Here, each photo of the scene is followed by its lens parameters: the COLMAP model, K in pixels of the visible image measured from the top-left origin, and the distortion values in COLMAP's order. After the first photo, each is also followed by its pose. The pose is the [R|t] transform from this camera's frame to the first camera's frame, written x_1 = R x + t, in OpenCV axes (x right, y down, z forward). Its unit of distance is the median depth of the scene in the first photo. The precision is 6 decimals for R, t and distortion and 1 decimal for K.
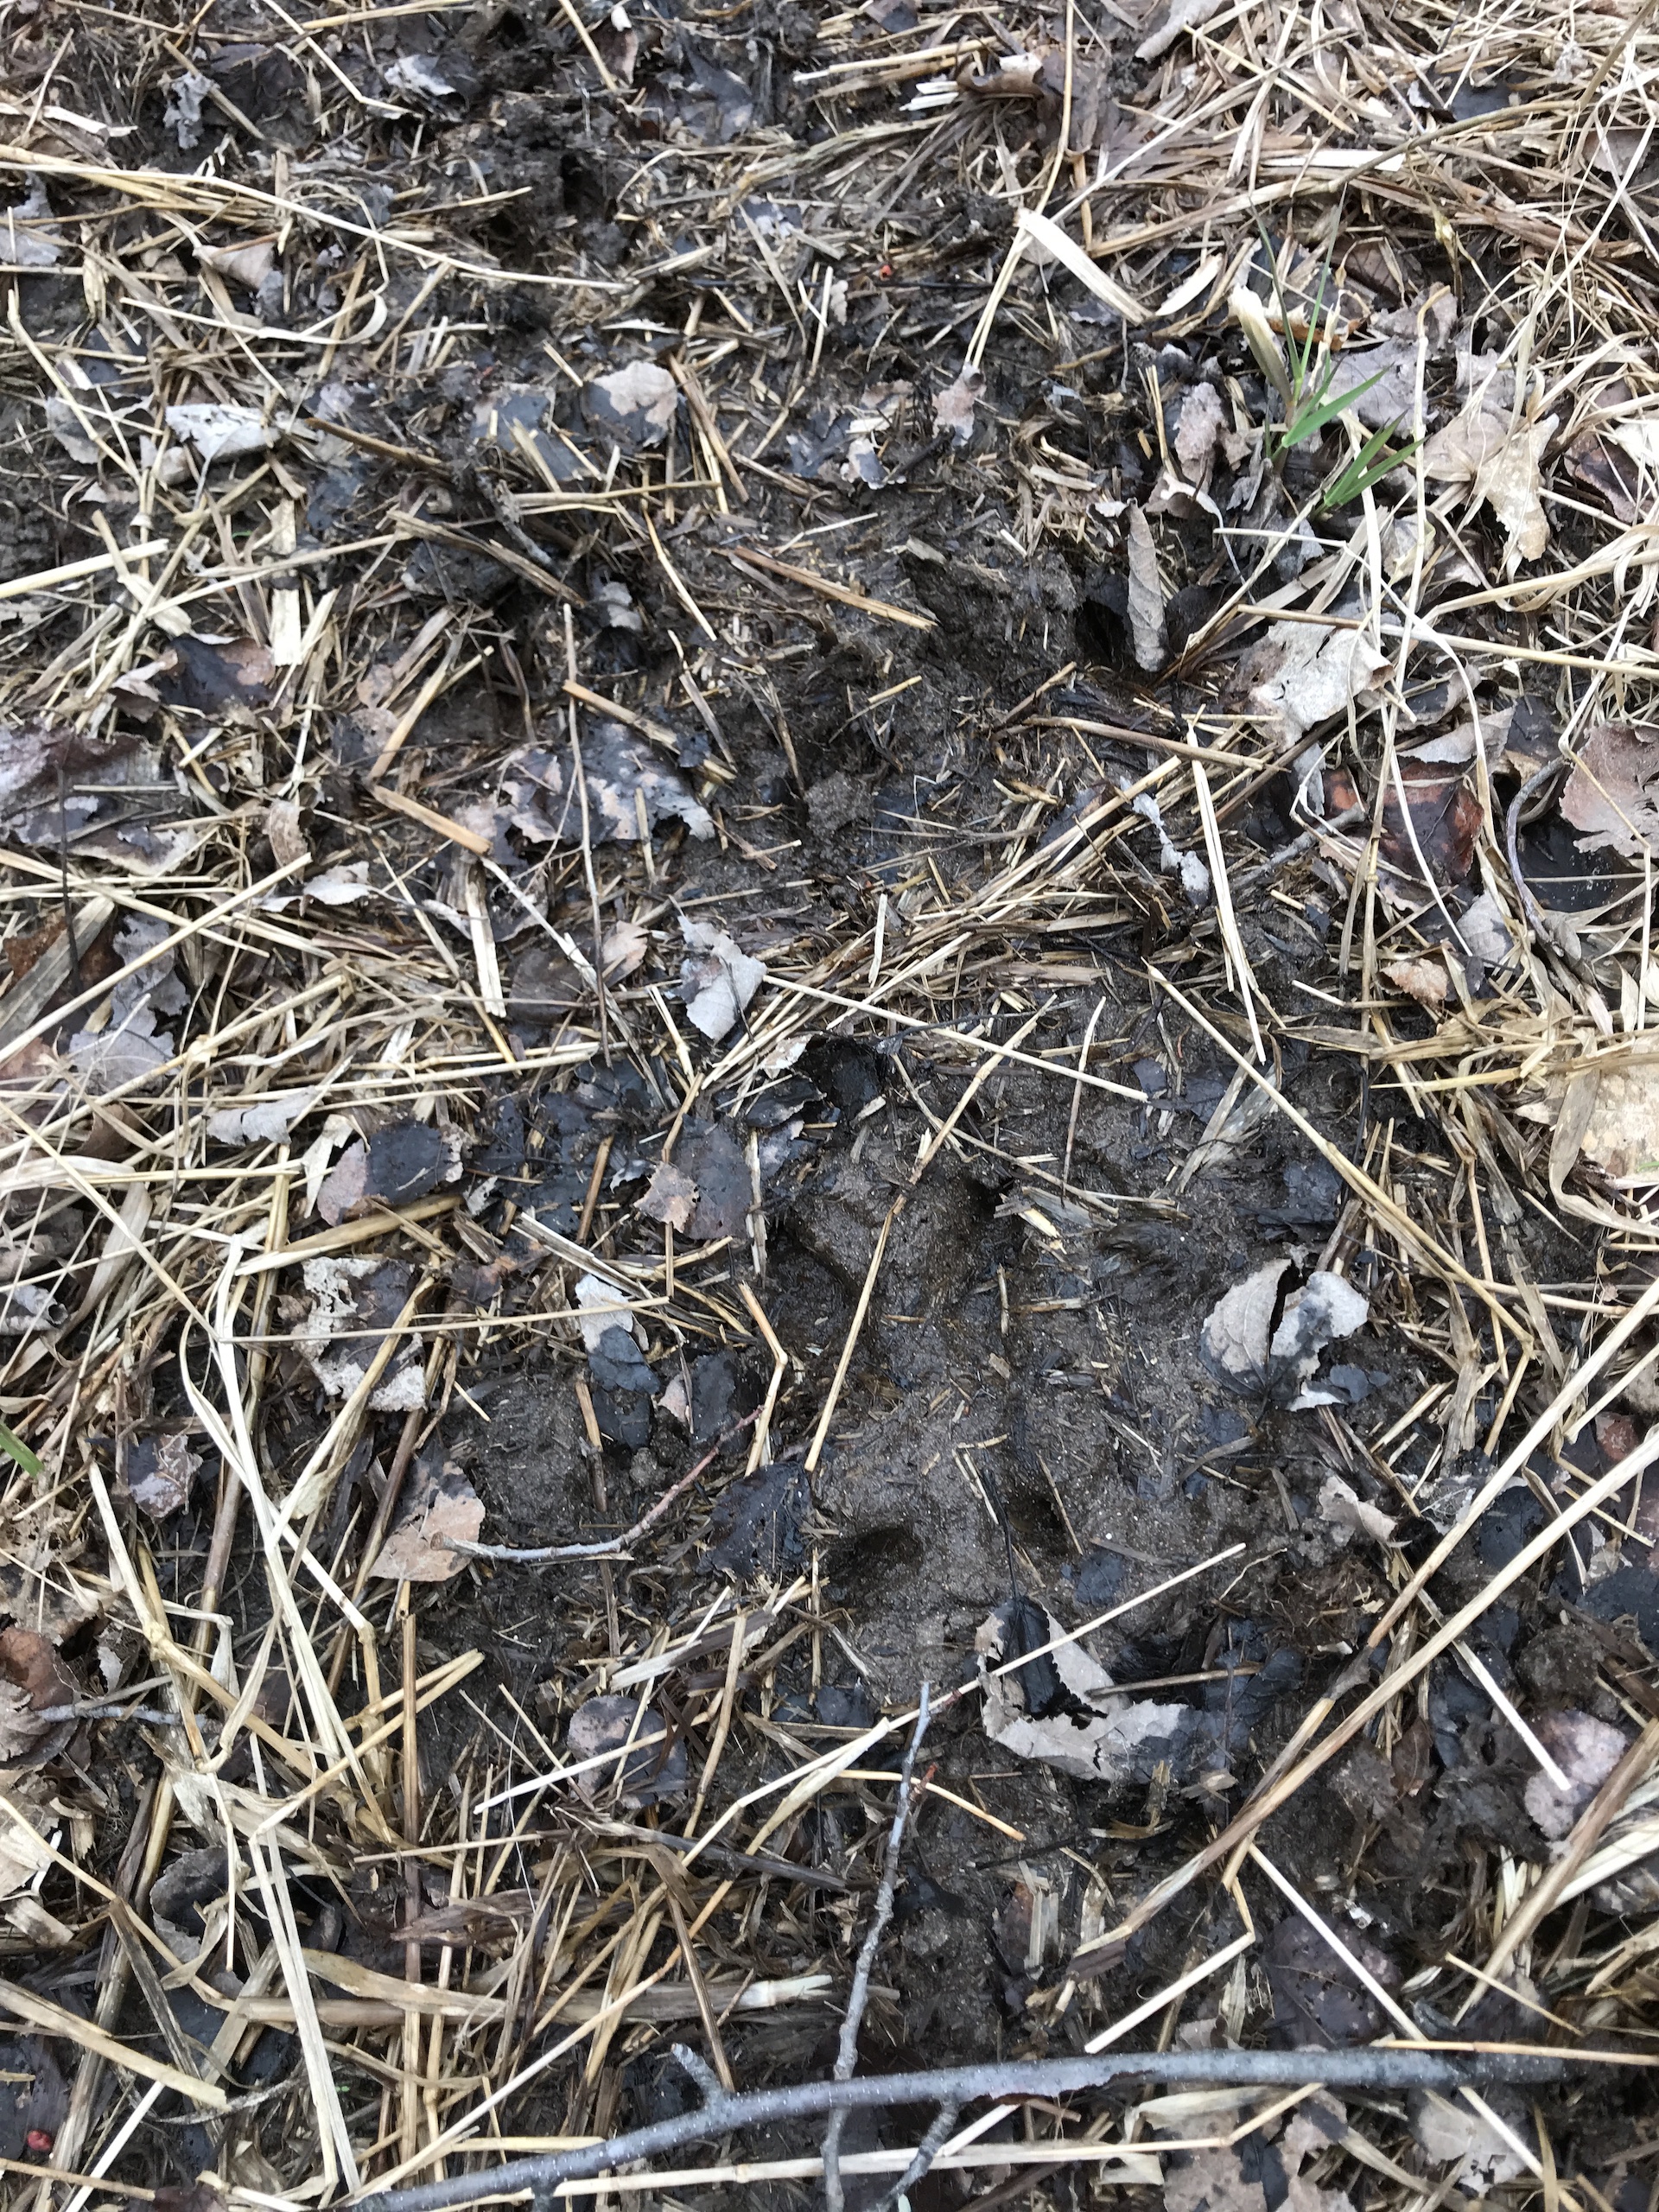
lens RADIAL K [[1880.4, 0, 829.5], [0, 1880.4, 1106.0], [0, 0, 1]] dist [0.061038, -0.089993]
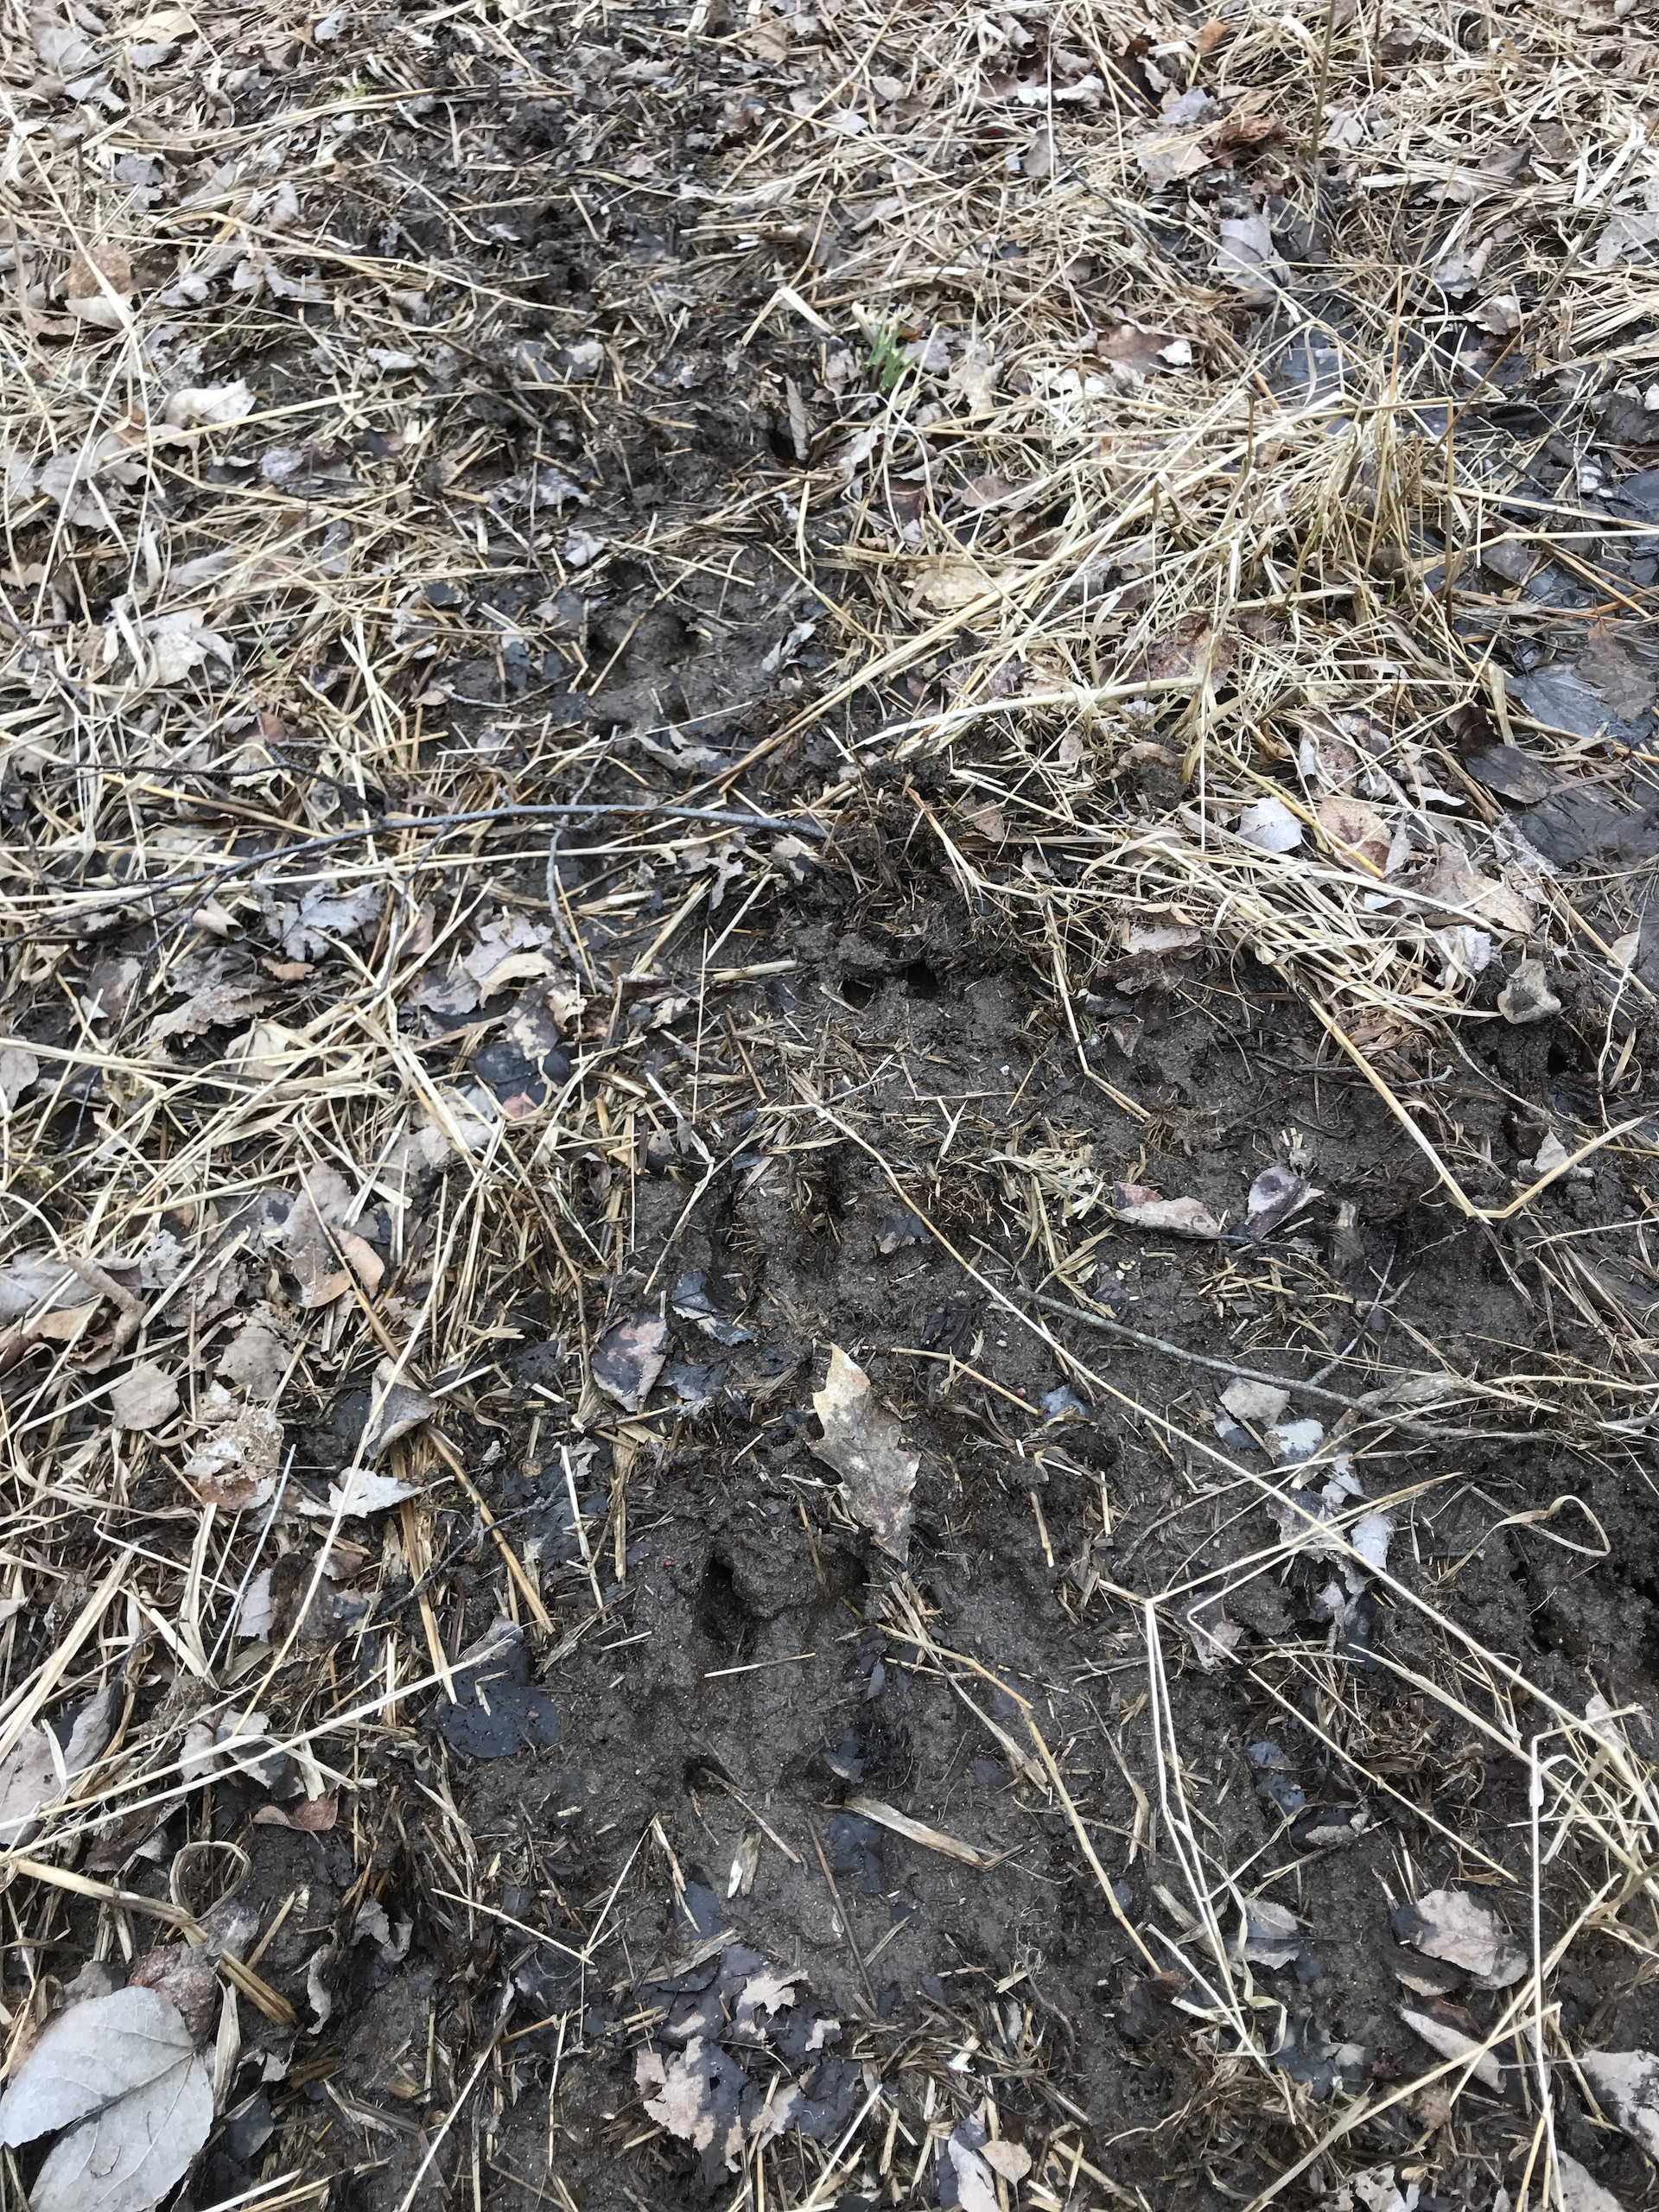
lens RADIAL K [[1880.4, 0, 829.5], [0, 1880.4, 1106.0], [0, 0, 1]] dist [0.061038, -0.089993]
pose [[0.997024, 0.048186, -0.060178, 0.352012], [-0.058124, 0.982644, -0.176161, 0.841906], [0.050645, 0.179134, 0.982520, -0.957142]]
